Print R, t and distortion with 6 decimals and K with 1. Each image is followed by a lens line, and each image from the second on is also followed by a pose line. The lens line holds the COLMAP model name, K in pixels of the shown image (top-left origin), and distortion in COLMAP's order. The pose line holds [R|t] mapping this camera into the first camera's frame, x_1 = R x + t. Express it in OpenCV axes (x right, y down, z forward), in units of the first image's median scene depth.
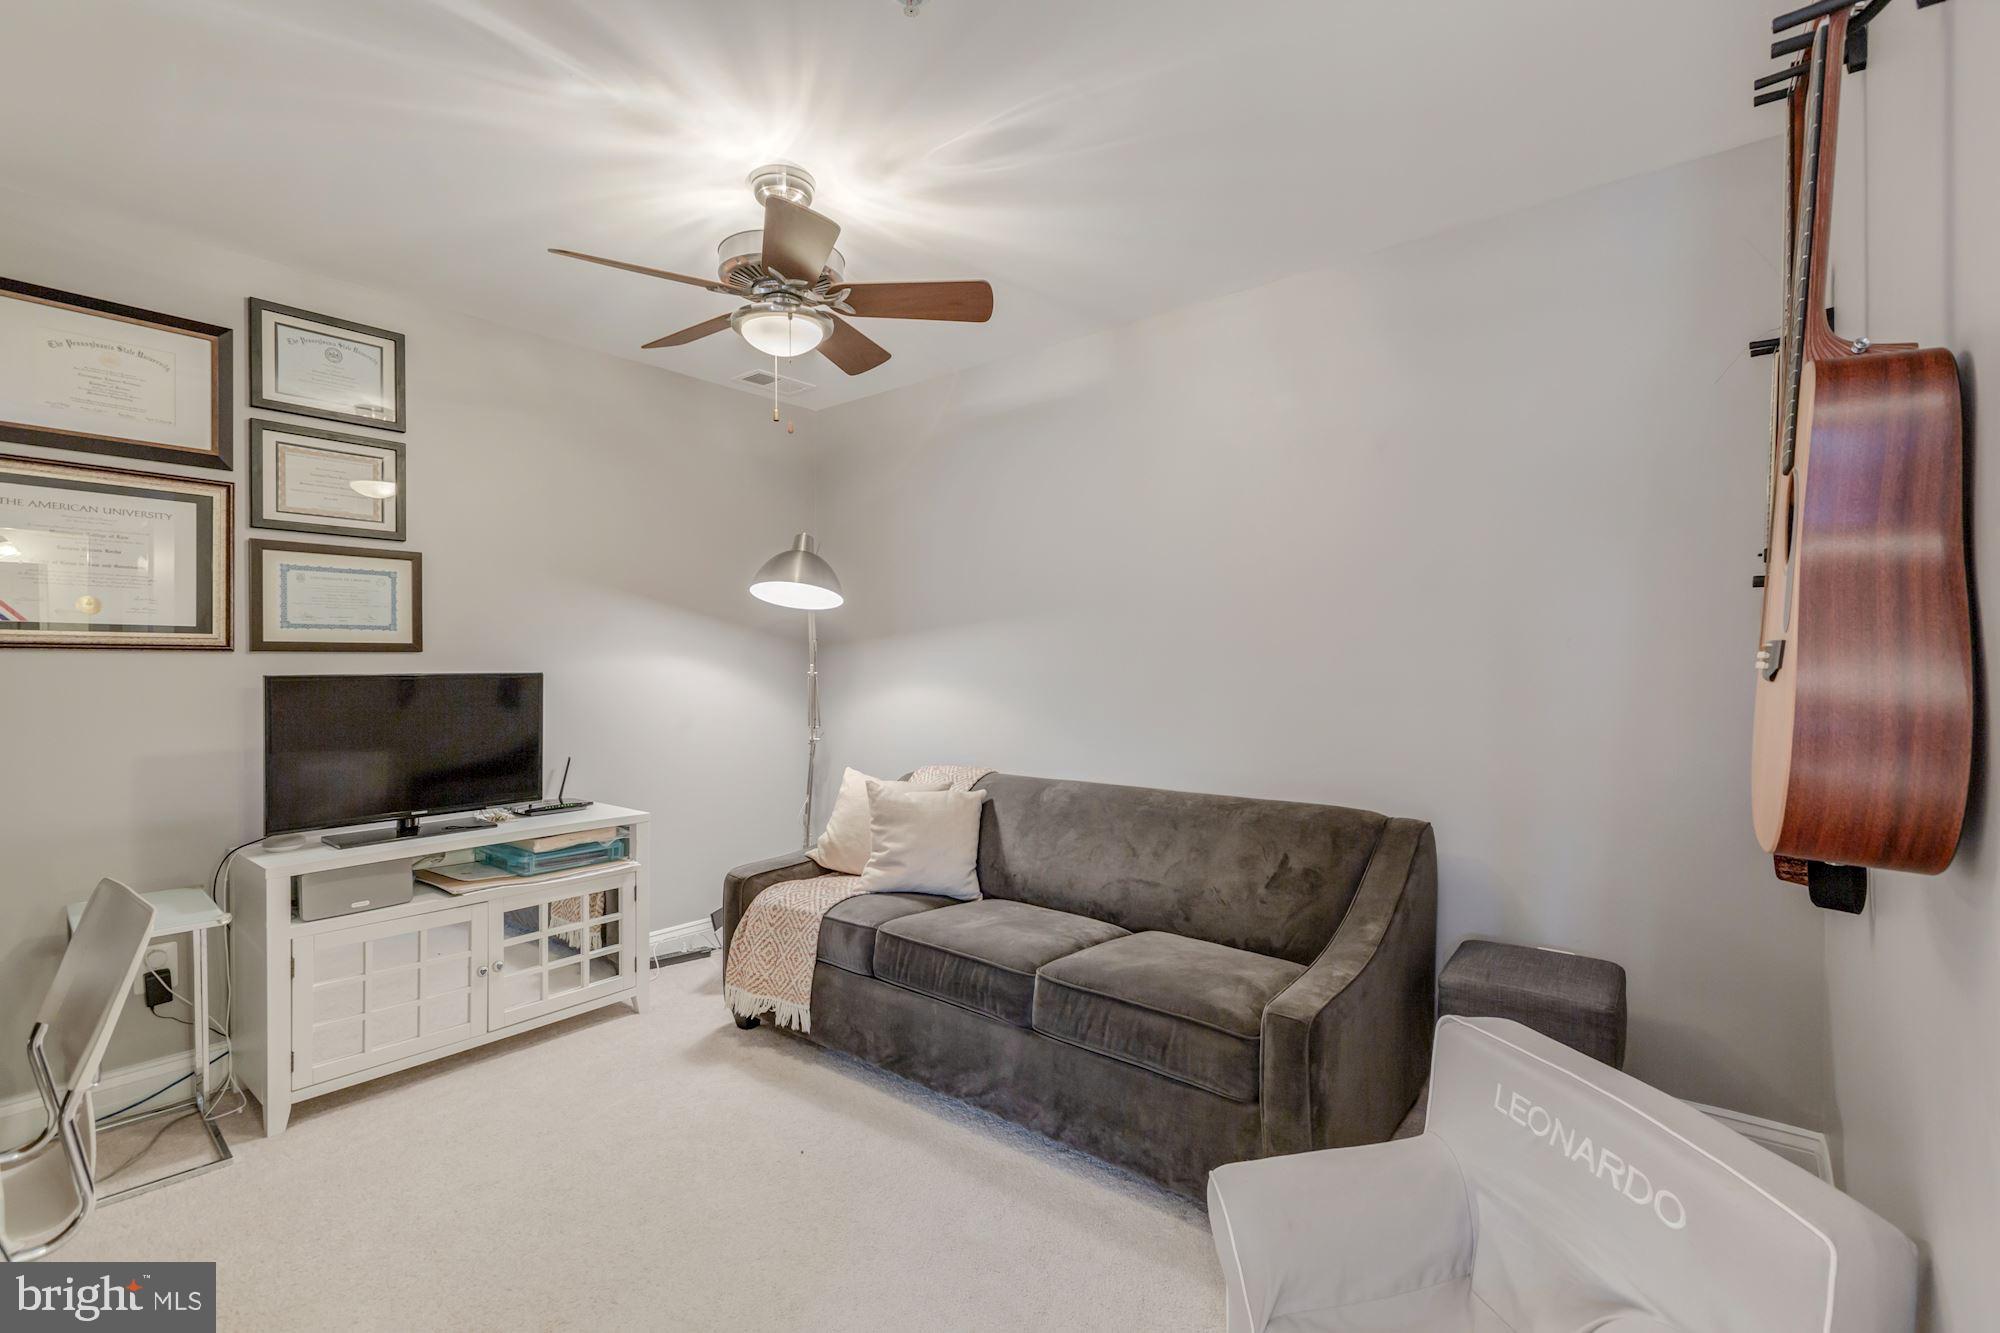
lens RADIAL K [[892.6, 0, 1003.5], [0, 892.6, 666.7], [0, 0, 1]] dist [0.005658, -0.001861]
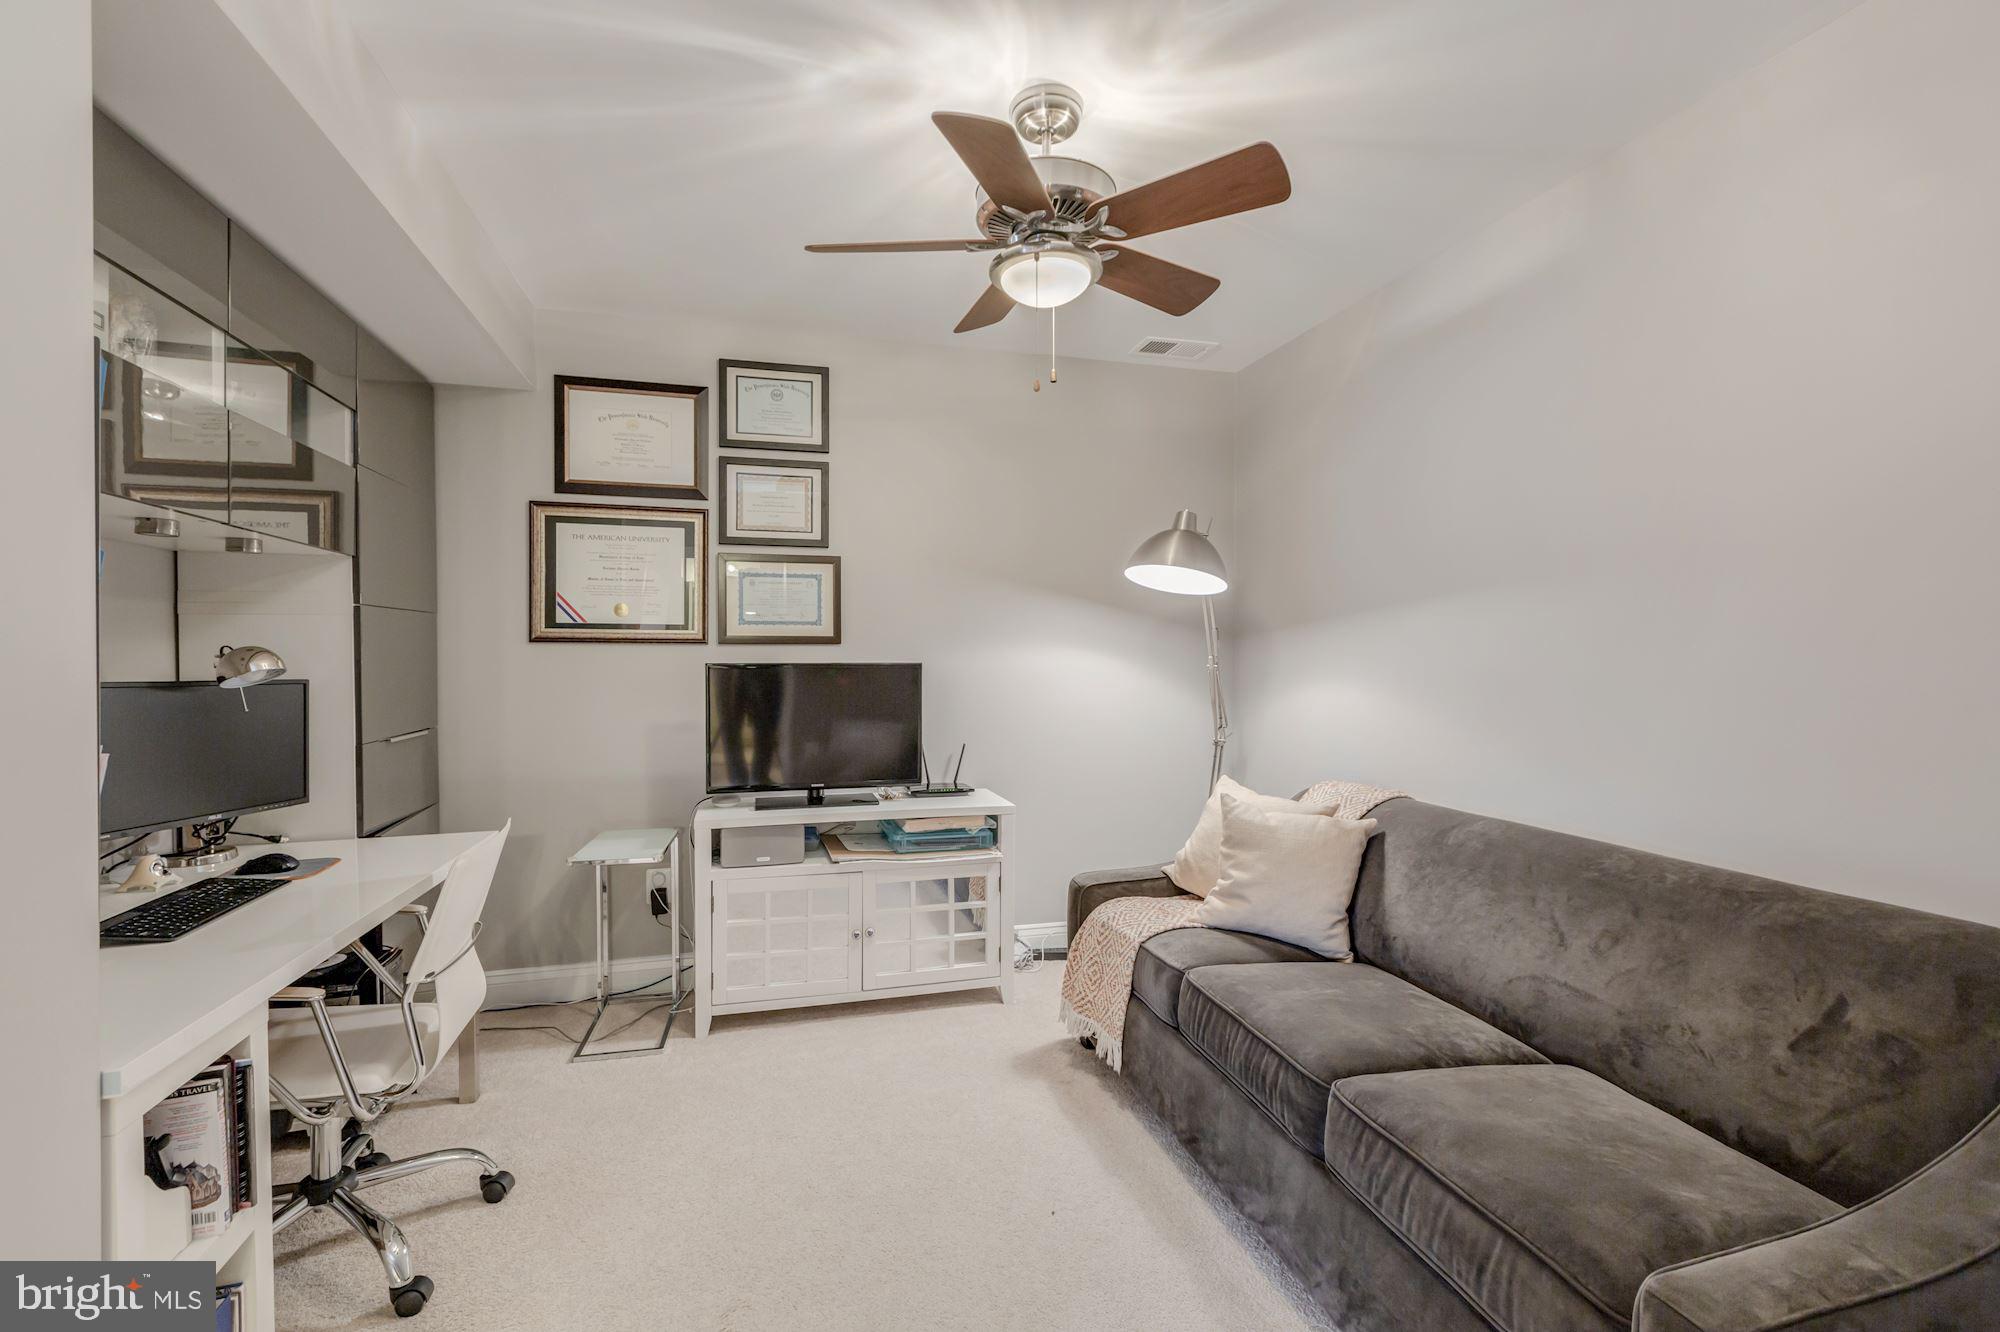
lens RADIAL K [[892.6, 0, 996.2], [0, 892.6, 665.8], [0, 0, 1]] dist [0.005658, -0.001861]
pose [[0.809275, 0.009779, -0.587349, 0.203169], [-0.005733, 0.999945, 0.008749, 0.000403], [0.587402, -0.003713, 0.809287, 0.222767]]
